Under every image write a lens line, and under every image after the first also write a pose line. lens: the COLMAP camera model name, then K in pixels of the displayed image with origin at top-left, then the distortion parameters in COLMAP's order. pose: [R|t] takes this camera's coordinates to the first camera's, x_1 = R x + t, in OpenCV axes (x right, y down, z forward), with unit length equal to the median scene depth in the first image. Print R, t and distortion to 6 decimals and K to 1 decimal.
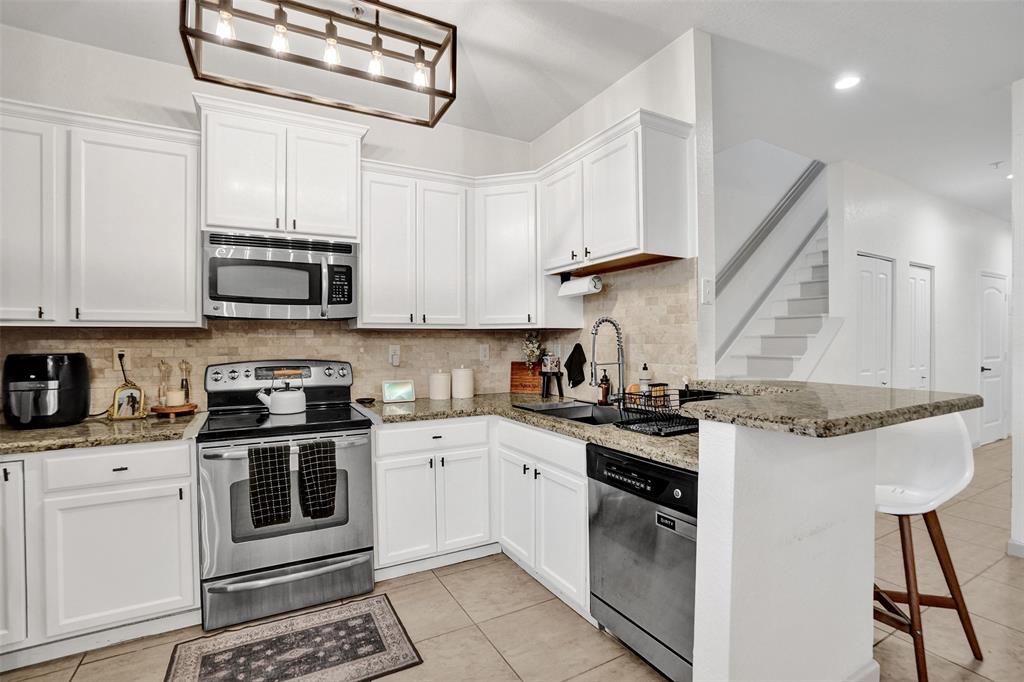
lens RADIAL K [[481.5, 0, 518.8], [0, 481.5, 343.9], [0, 0, 1]] dist [-0.066441, 0.025031]
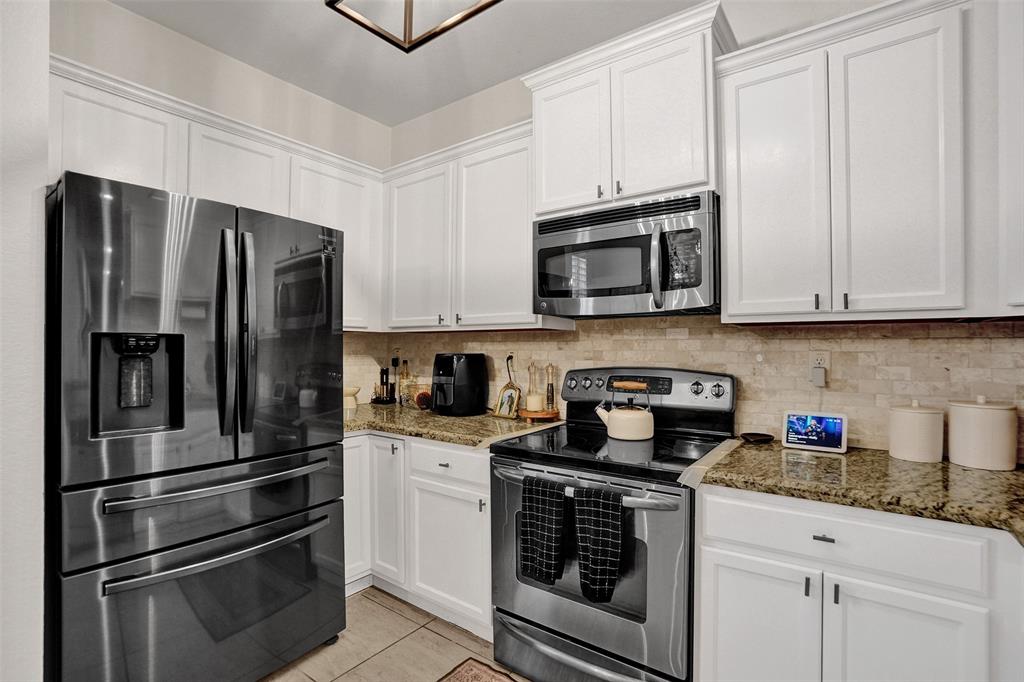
lens RADIAL K [[481.5, 0, 503.6], [0, 481.5, 344.8], [0, 0, 1]] dist [-0.066441, 0.025031]
pose [[0.399085, 0.002261, -0.916911, 0.138512], [-0.009250, 0.999956, -0.001560, -0.000838], [0.916867, 0.009104, 0.399088, 0.512541]]
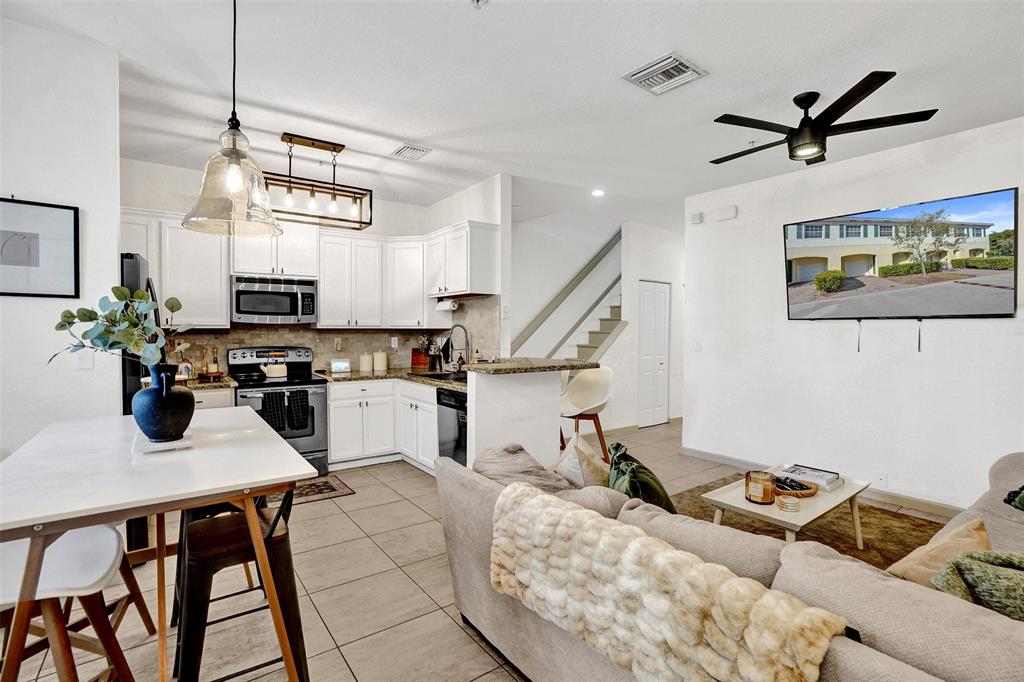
lens RADIAL K [[481.5, 0, 517.5], [0, 481.5, 330.7], [0, 0, 1]] dist [-0.066441, 0.025031]
pose [[0.990529, 0.002826, 0.137278, 0.155001], [-0.002269, 0.999989, -0.004217, -0.020067], [-0.137288, 0.003866, 0.990524, -0.862909]]
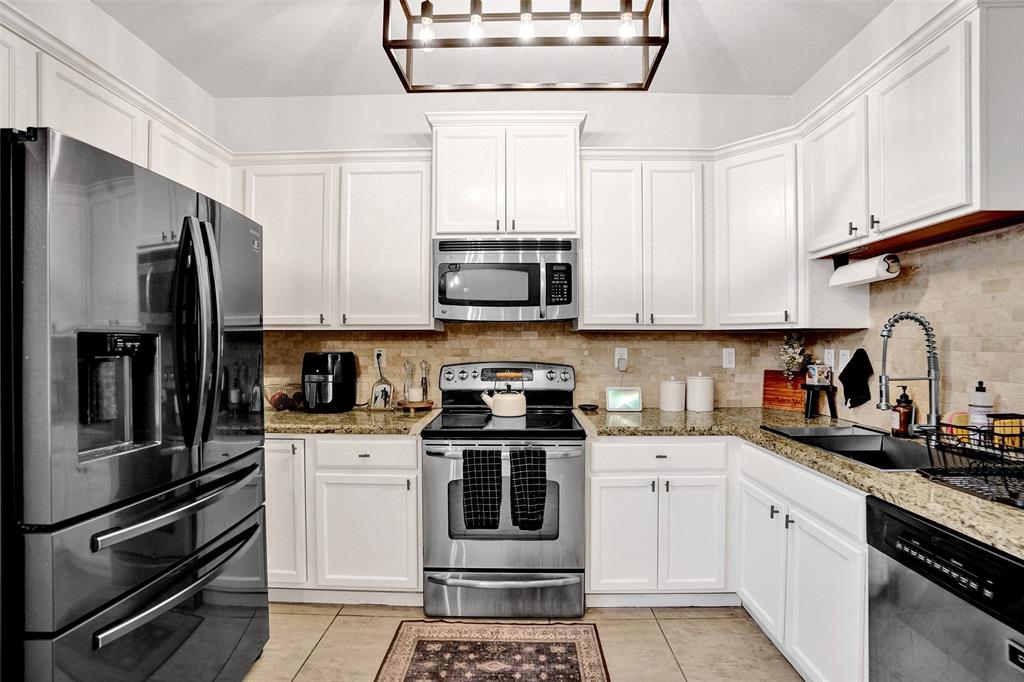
lens RADIAL K [[481.5, 0, 514.8], [0, 481.5, 346.3], [0, 0, 1]] dist [-0.066441, 0.025031]
pose [[0.864141, 0.010138, -0.503148, 0.030806], [-0.008997, 0.999949, 0.004695, -0.004246], [0.503170, 0.000470, 0.864187, 0.134009]]
